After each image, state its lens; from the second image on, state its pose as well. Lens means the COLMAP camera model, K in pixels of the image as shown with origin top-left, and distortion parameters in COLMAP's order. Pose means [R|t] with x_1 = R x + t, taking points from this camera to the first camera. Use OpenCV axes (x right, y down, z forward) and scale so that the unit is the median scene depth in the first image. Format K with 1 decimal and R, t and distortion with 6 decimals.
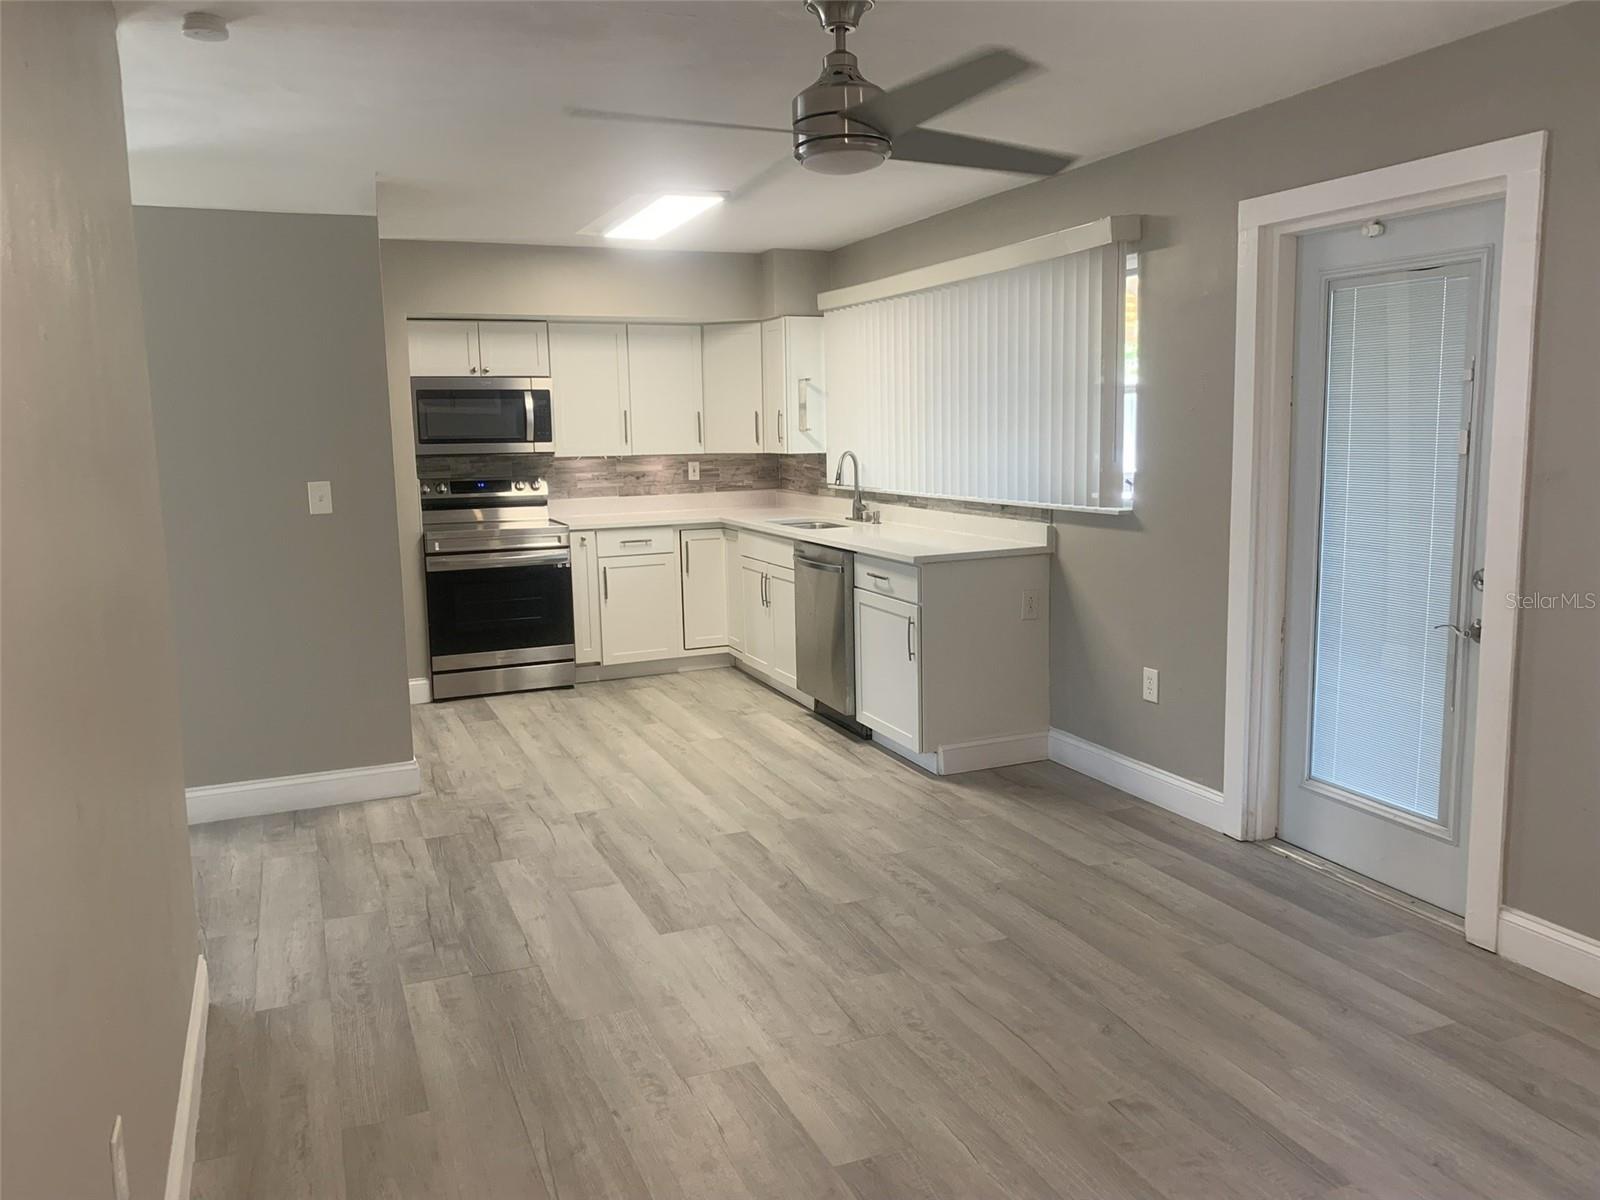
lens RADIAL K [[1197.3, 0, 800.0], [0, 1197.3, 600.0], [0, 0, 1]] dist [0.005007, -0.093890]
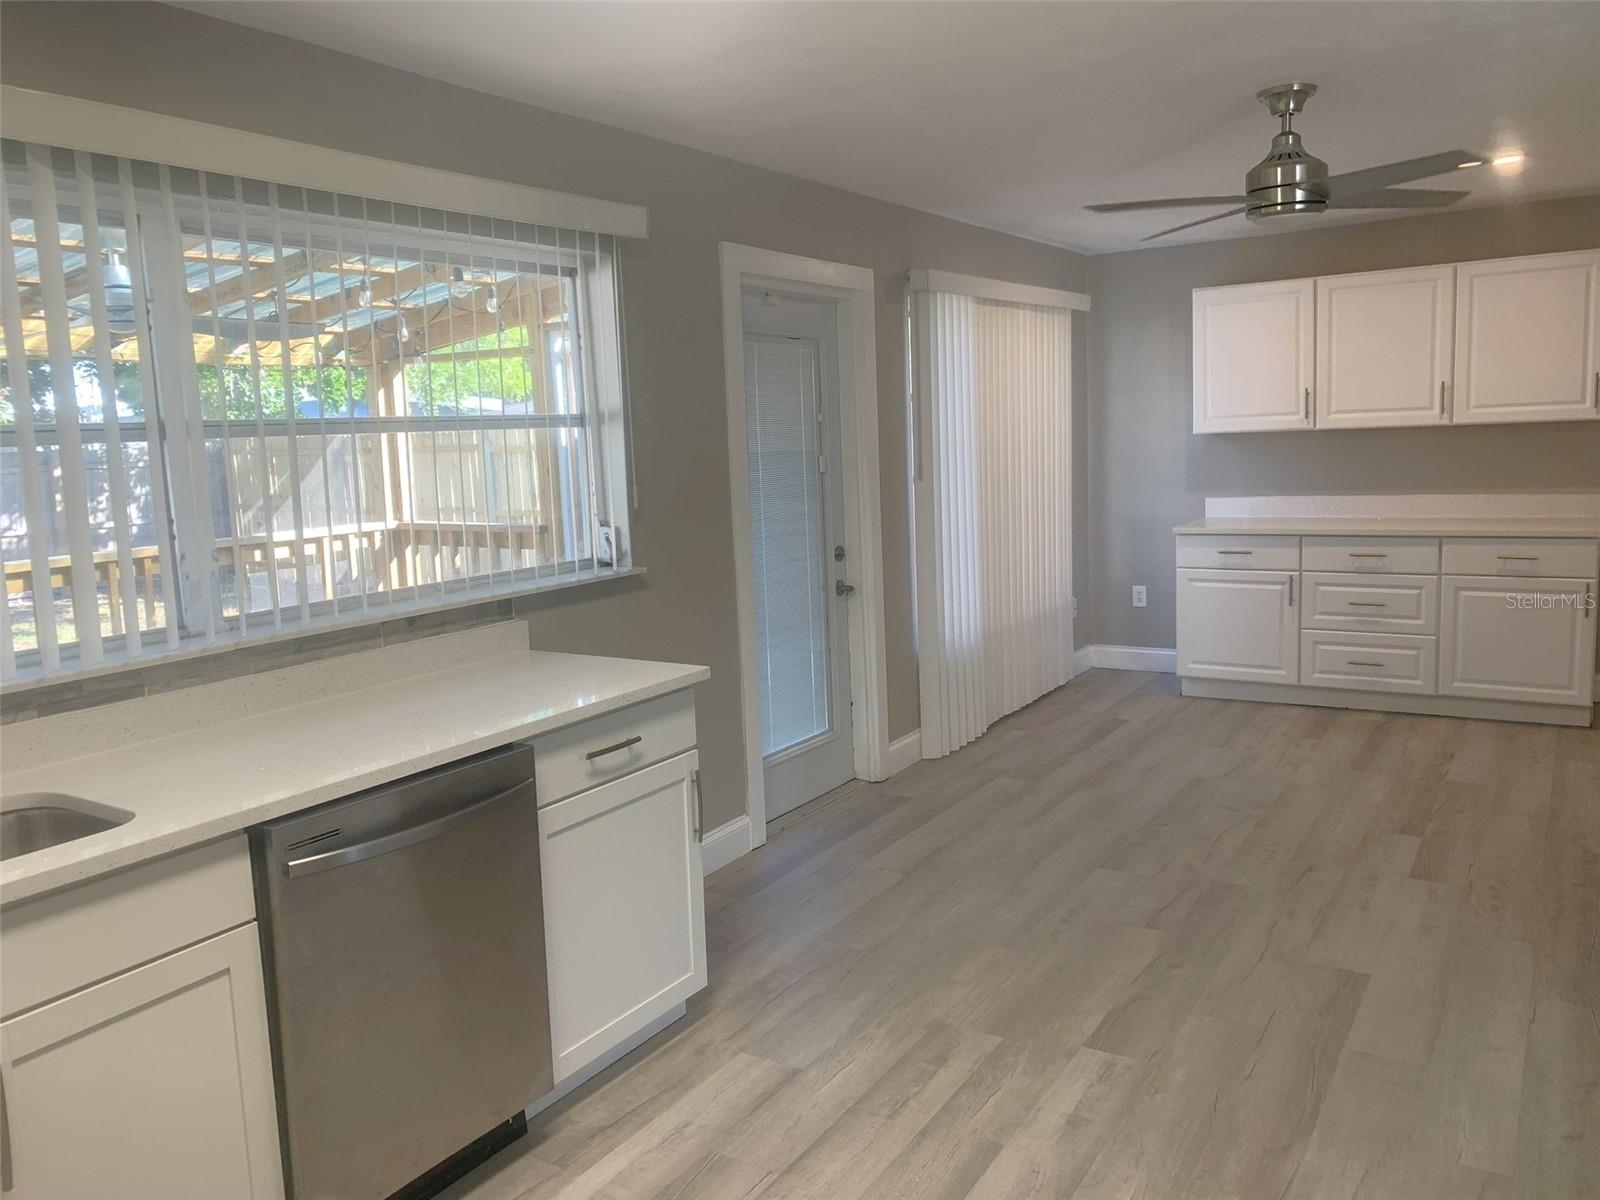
lens RADIAL K [[1219.4, 0, 800.0], [0, 1219.4, 600.0], [0, 0, 1]] dist [0.012628, 0.007901]
pose [[-0.561980, -0.080137, 0.823260, -0.531439], [0.171656, 0.962328, 0.210851, -0.232655], [-0.809143, 0.259812, -0.527053, 1.516683]]
